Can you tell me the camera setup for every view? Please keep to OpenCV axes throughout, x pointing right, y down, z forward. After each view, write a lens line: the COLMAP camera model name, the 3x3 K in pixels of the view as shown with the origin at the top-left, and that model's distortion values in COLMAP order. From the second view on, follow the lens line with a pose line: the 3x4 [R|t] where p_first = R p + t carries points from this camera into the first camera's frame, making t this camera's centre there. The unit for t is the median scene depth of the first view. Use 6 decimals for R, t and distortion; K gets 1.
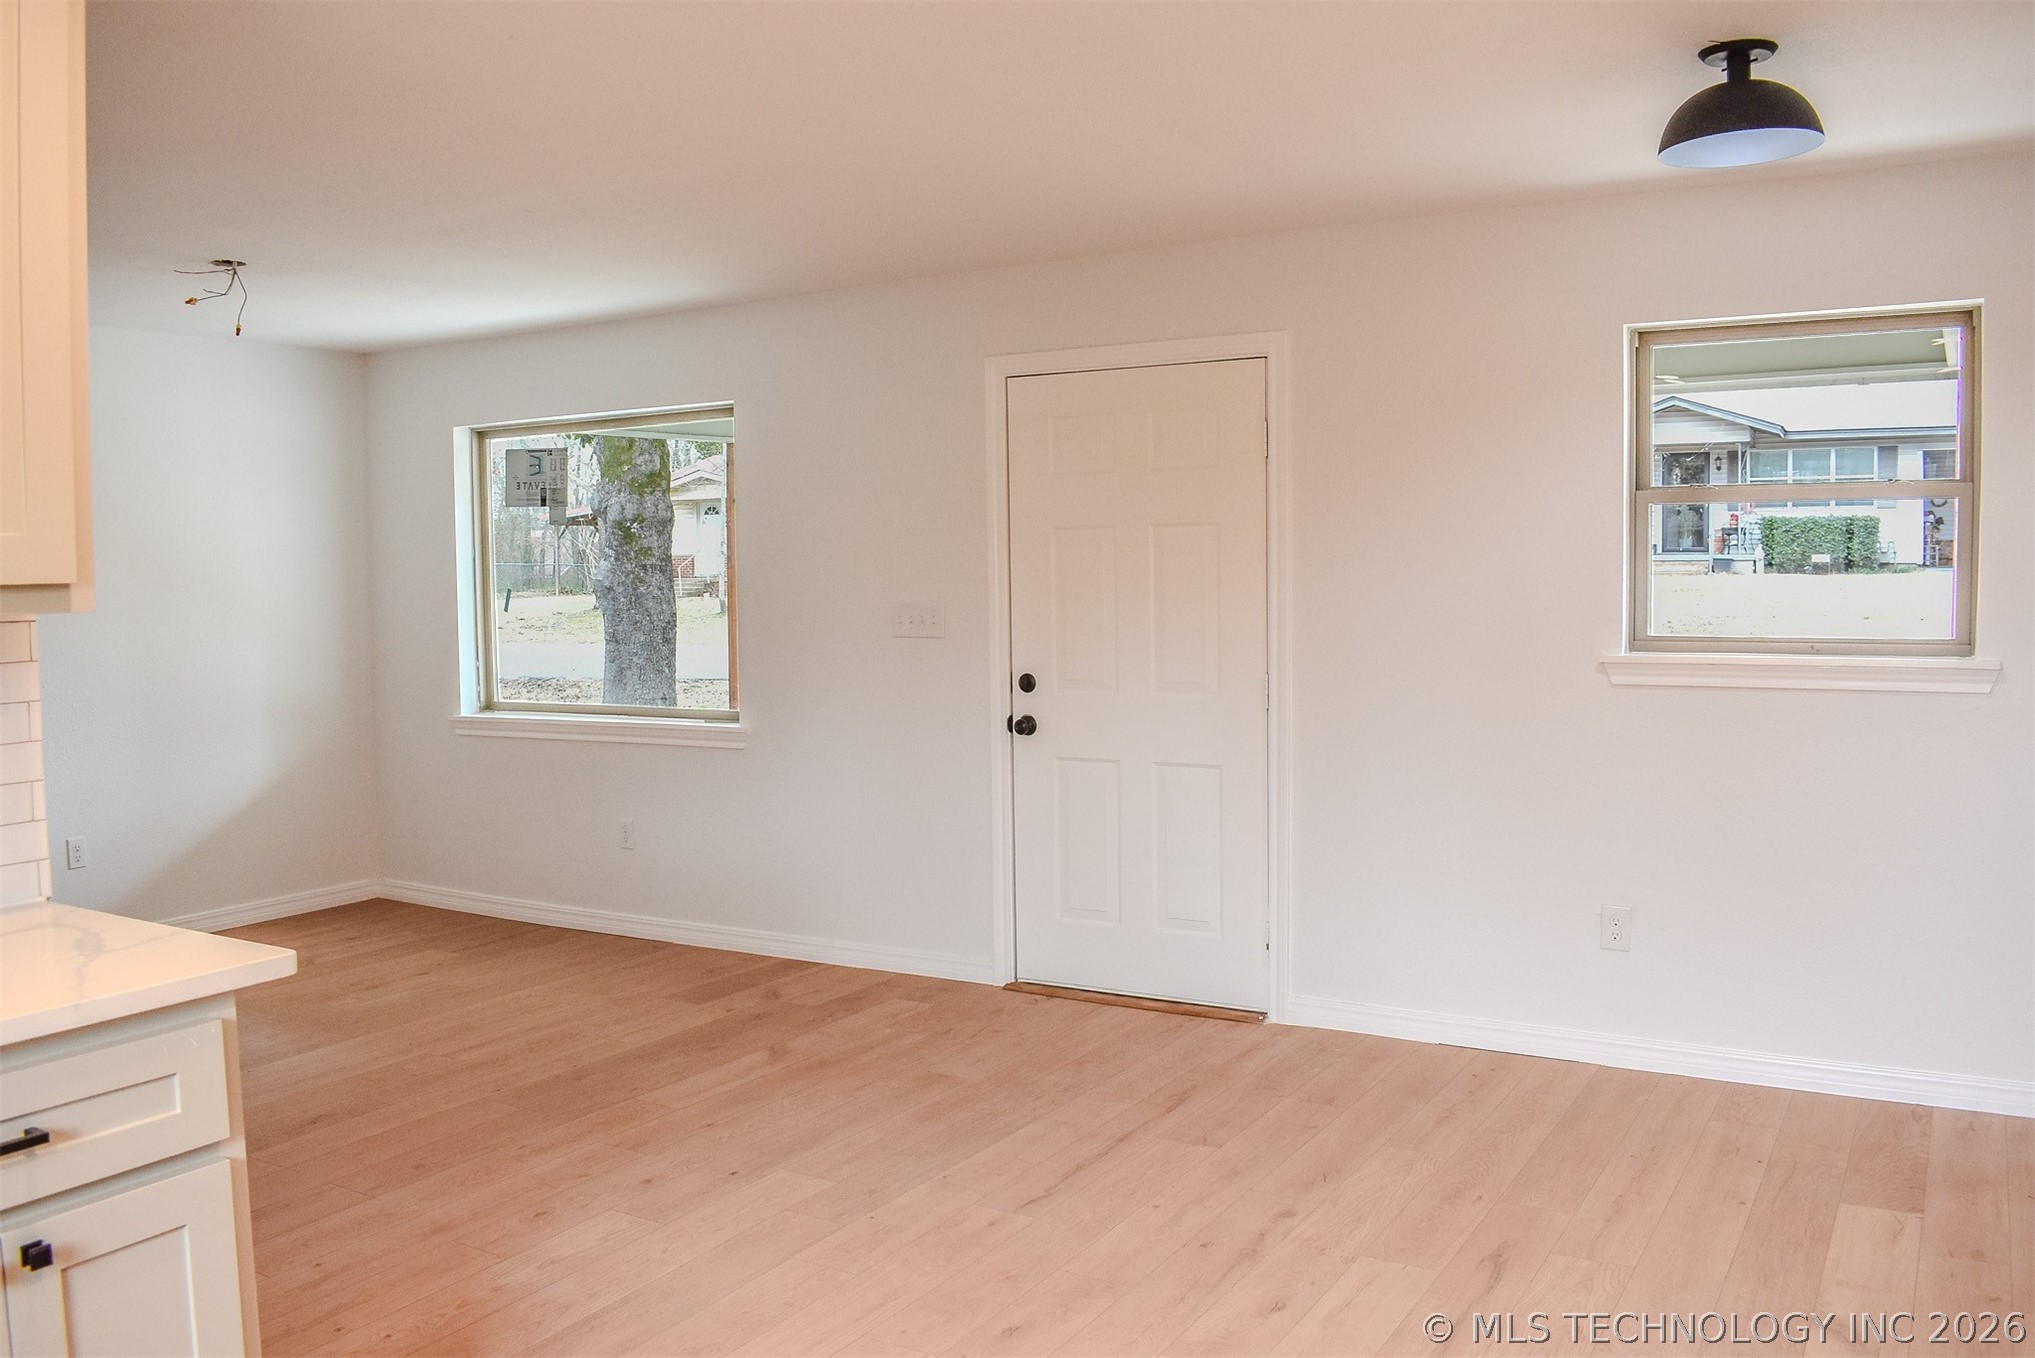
lens RADIAL K [[1648.3, 0, 1013.4], [0, 1648.3, 678.4], [0, 0, 1]] dist [-0.091833, 0.011464]
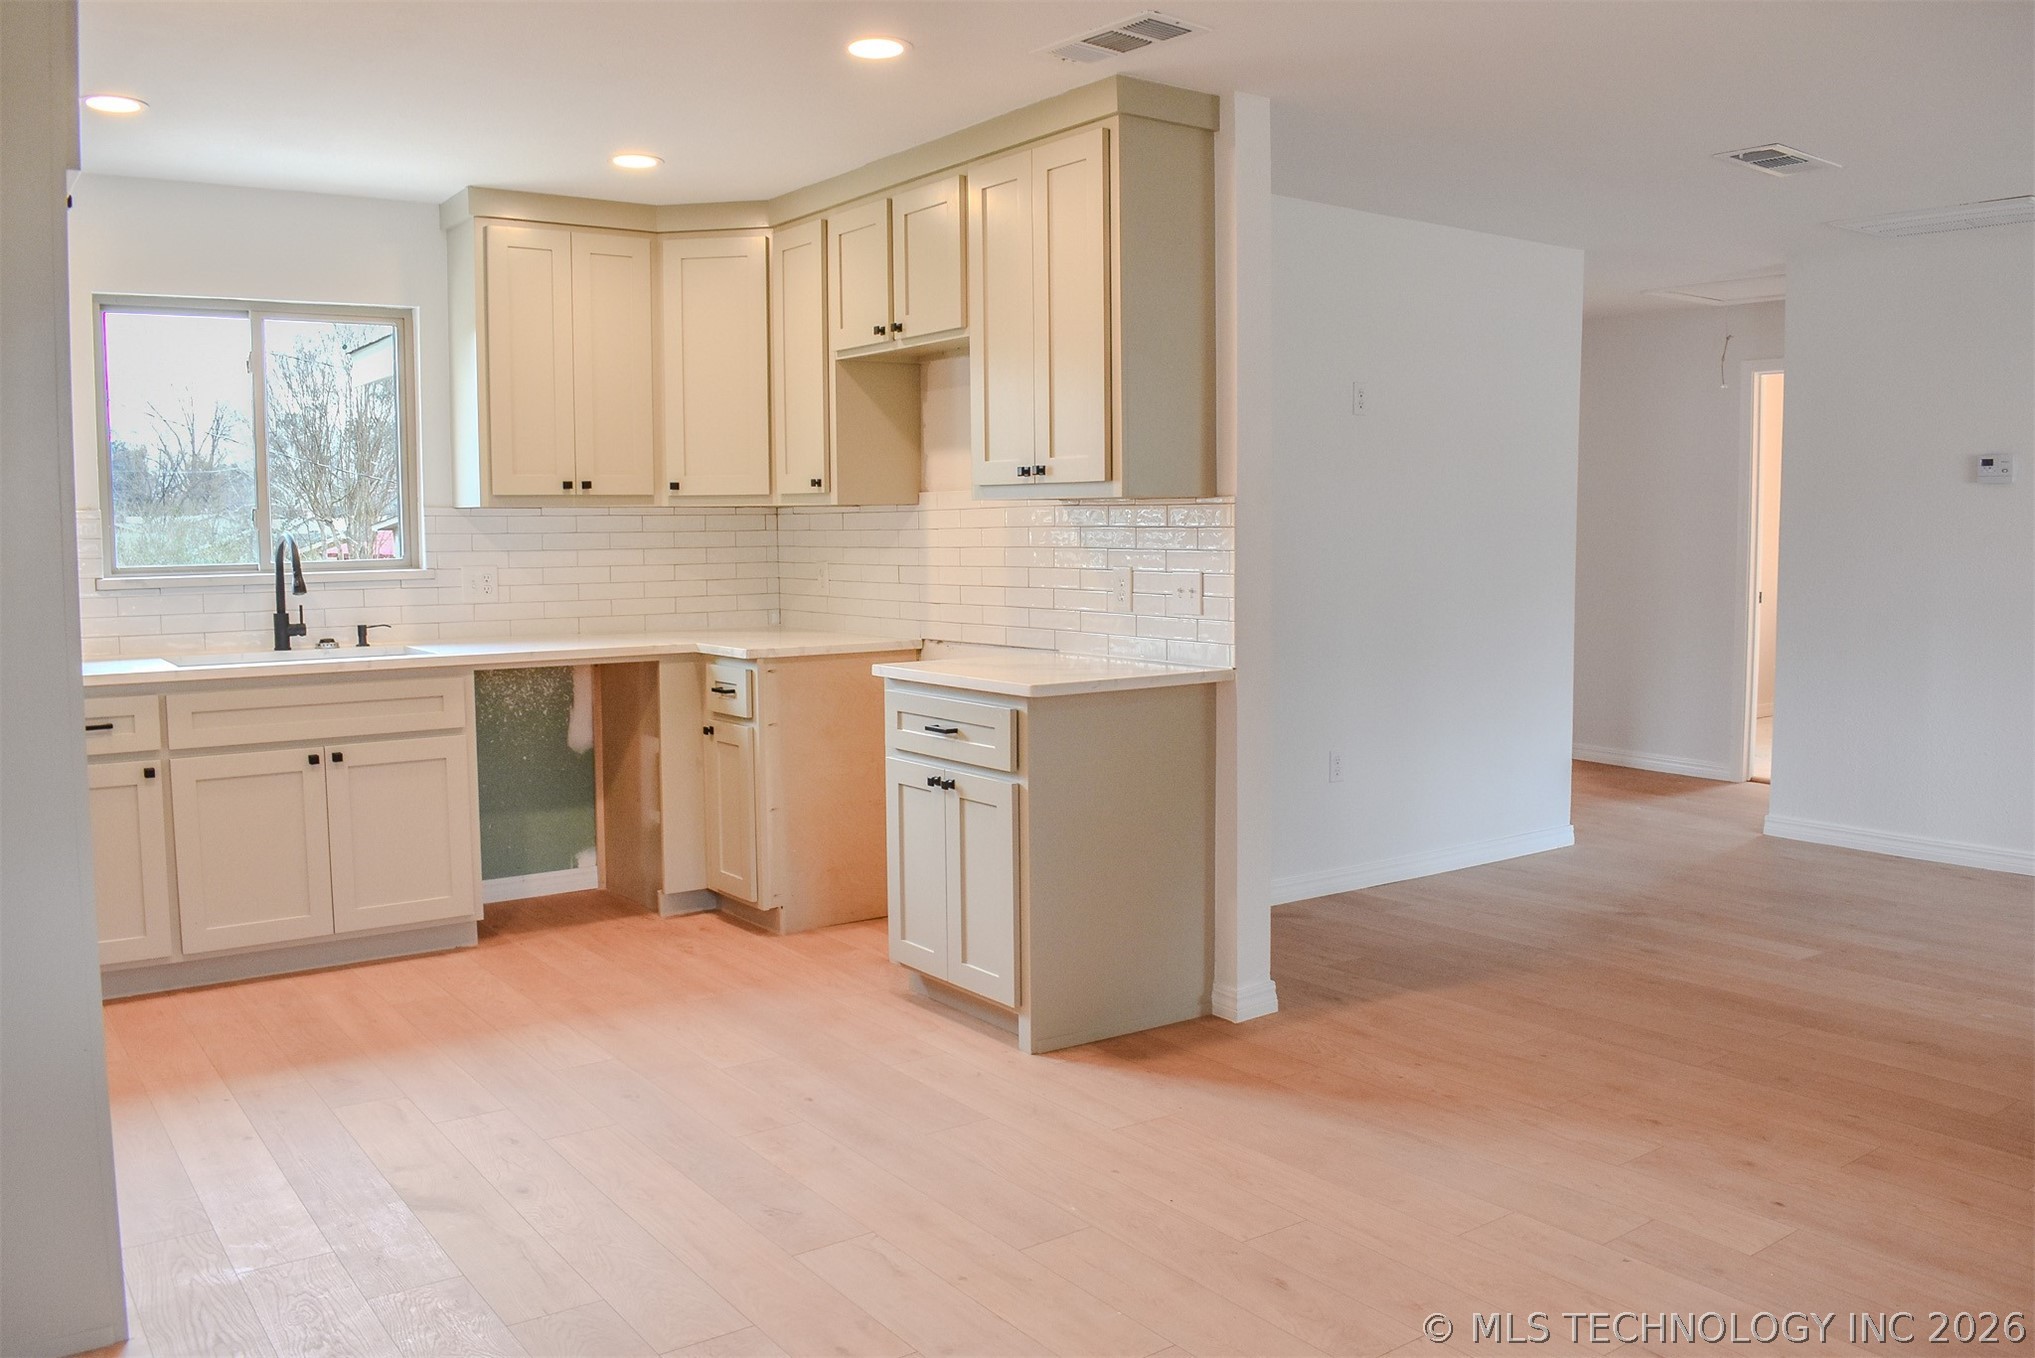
lens RADIAL K [[1620.9, 0, 1017.0], [0, 1620.9, 676.5], [0, 0, 1]] dist [-0.096558, 0.014407]
pose [[-0.390732, 0.102798, -0.914747, 0.504698], [-0.050904, 0.989811, 0.132977, -0.033231], [0.919096, 0.098523, -0.381517, 0.692309]]
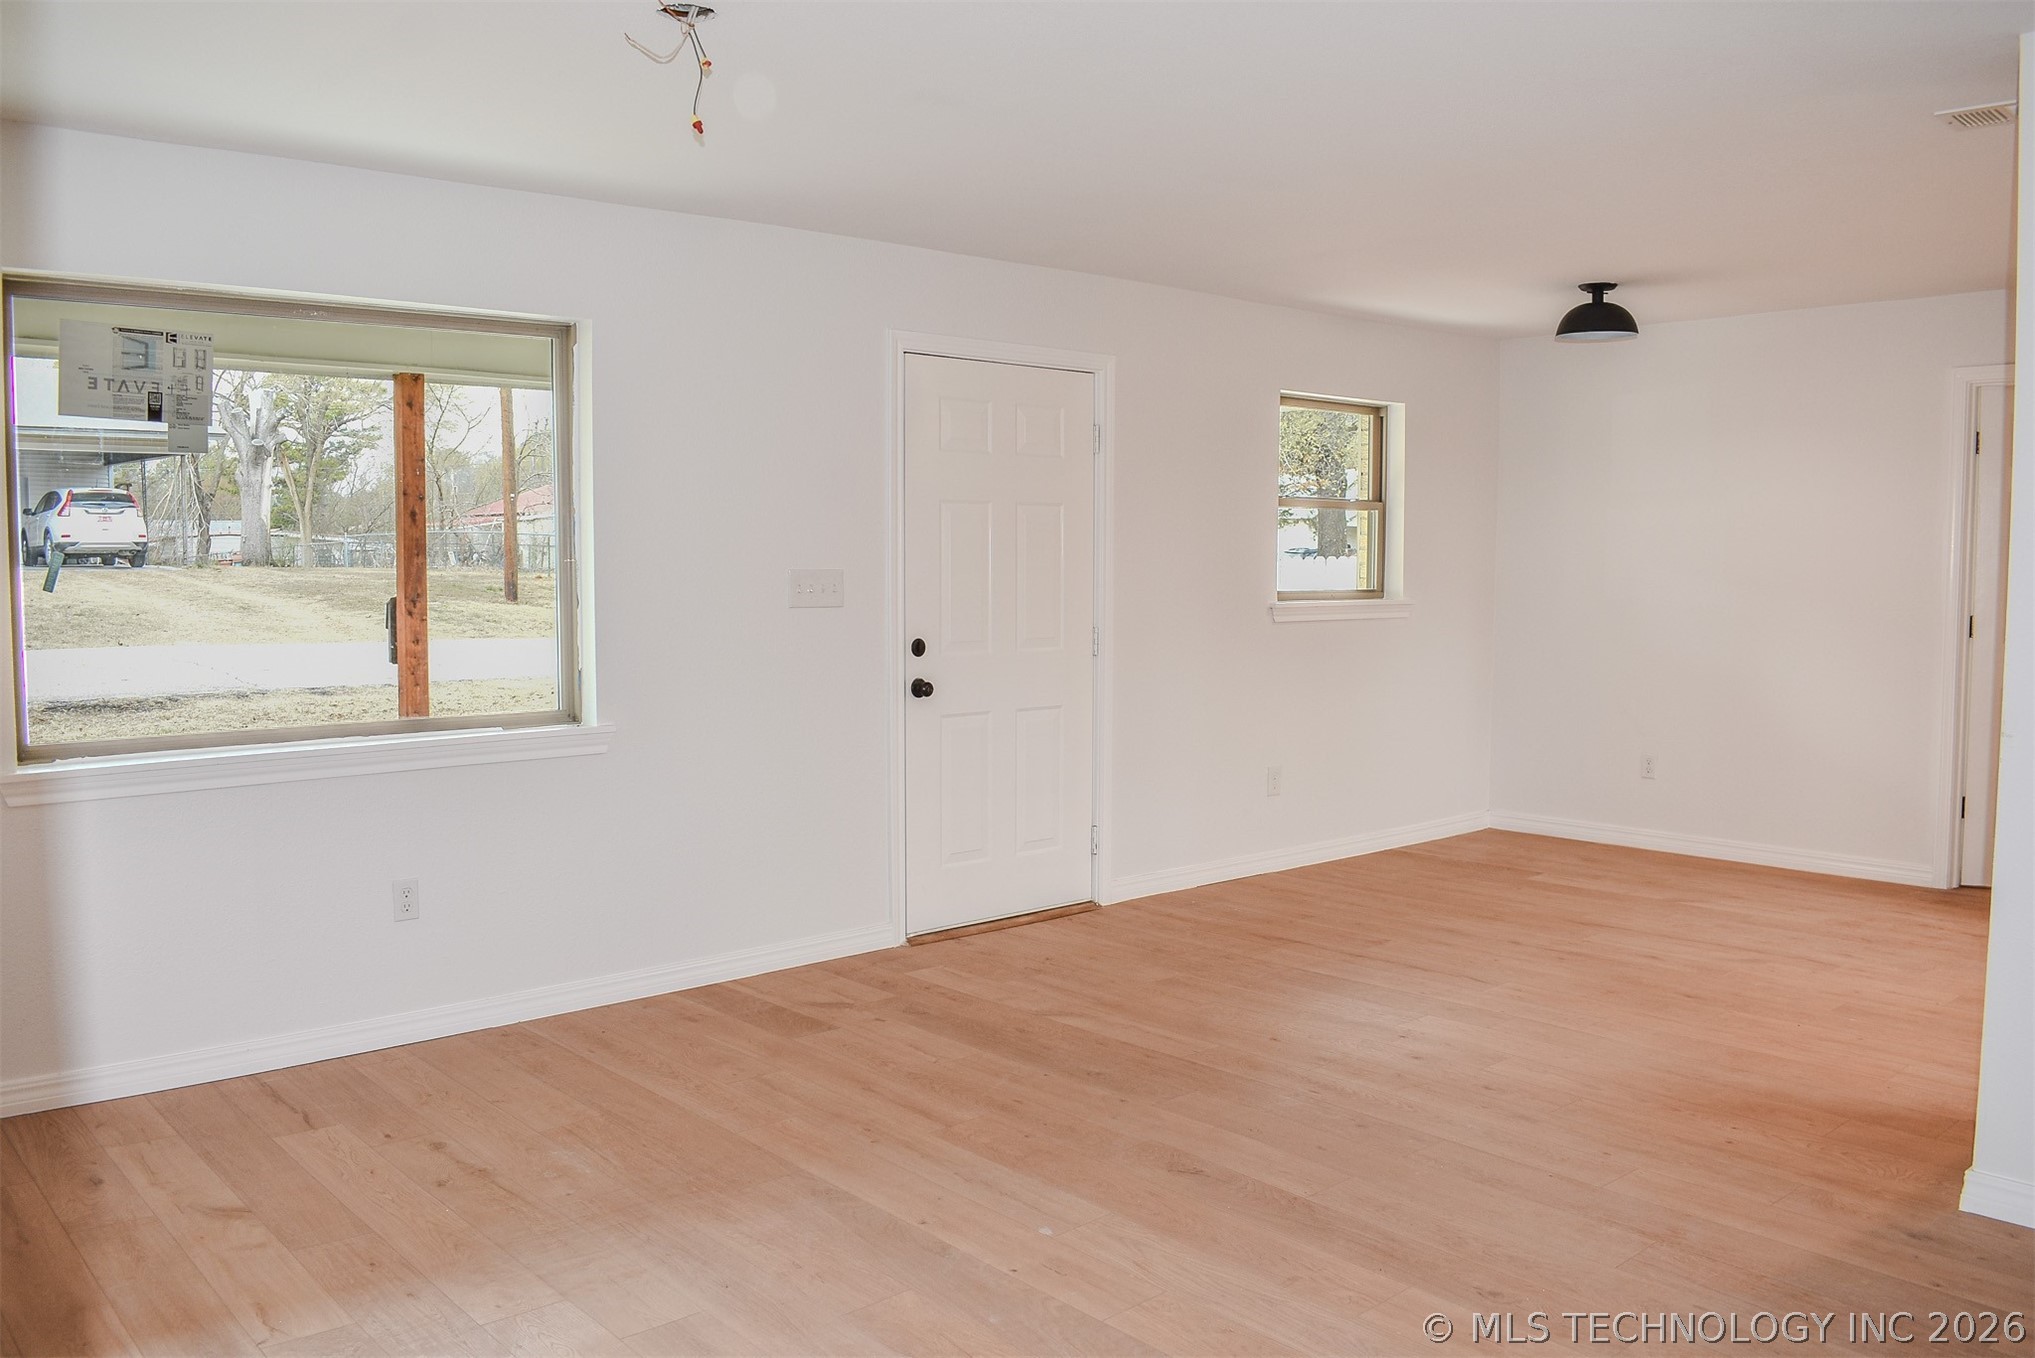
lens RADIAL K [[1620.9, 0, 1017.0], [0, 1620.9, 676.5], [0, 0, 1]] dist [-0.096558, 0.014407]
pose [[0.299476, -0.054239, 0.952561, -1.023176], [0.057463, 0.997596, 0.038738, -0.016377], [-0.952372, 0.043136, 0.301873, 0.677641]]
